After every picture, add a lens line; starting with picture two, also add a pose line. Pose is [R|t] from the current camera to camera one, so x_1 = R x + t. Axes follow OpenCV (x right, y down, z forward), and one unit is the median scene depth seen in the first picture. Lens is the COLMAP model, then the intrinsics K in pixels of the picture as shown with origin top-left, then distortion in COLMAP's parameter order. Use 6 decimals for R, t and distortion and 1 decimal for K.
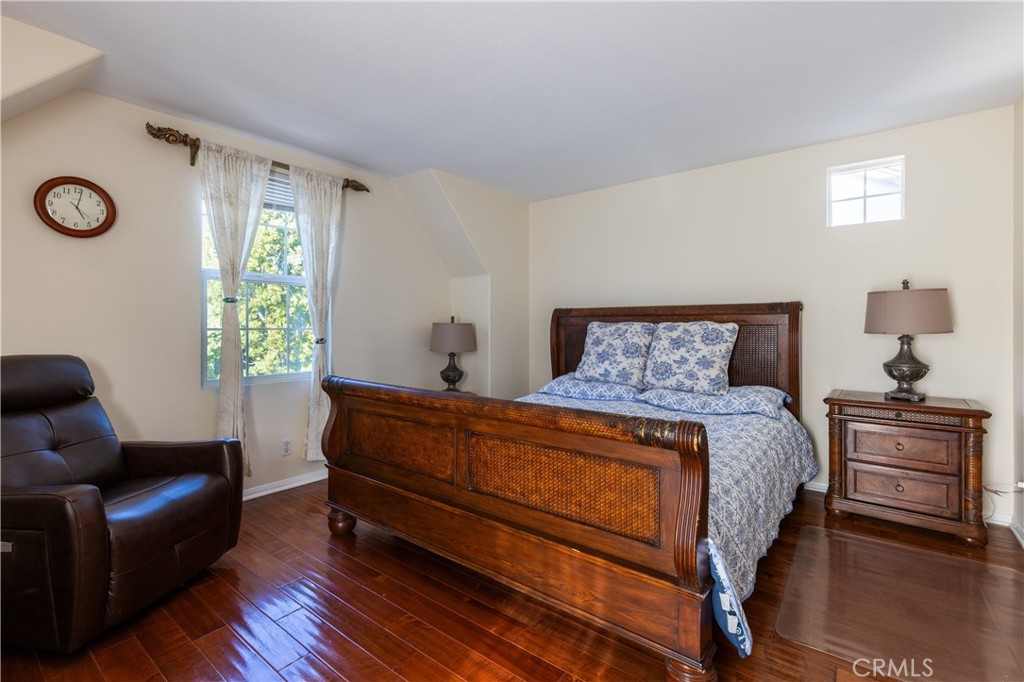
lens RADIAL K [[457.2, 0, 510.4], [0, 457.2, 326.5], [0, 0, 1]] dist [-0.000719, -0.000516]
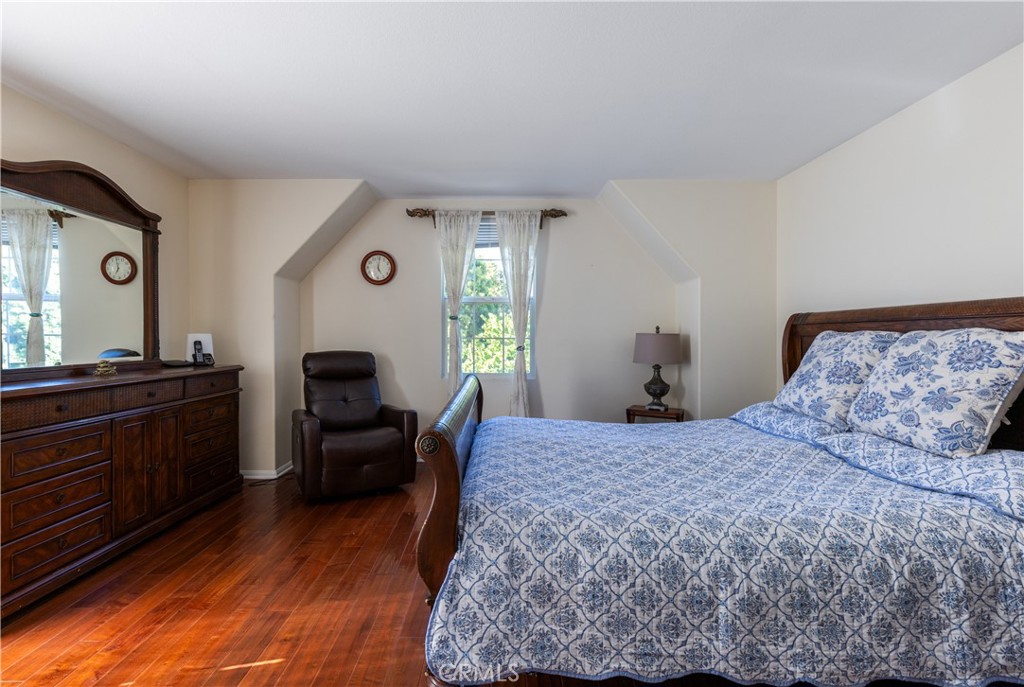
lens RADIAL K [[470.6, 0, 512.0], [0, 470.6, 343.5], [0, 0, 1]] dist [0.001042, -0.000185]
pose [[0.622288, 0.012503, -0.782689, 0.543111], [-0.002919, 0.999903, 0.013651, 0.000945], [0.782783, -0.006210, 0.622264, 0.195933]]
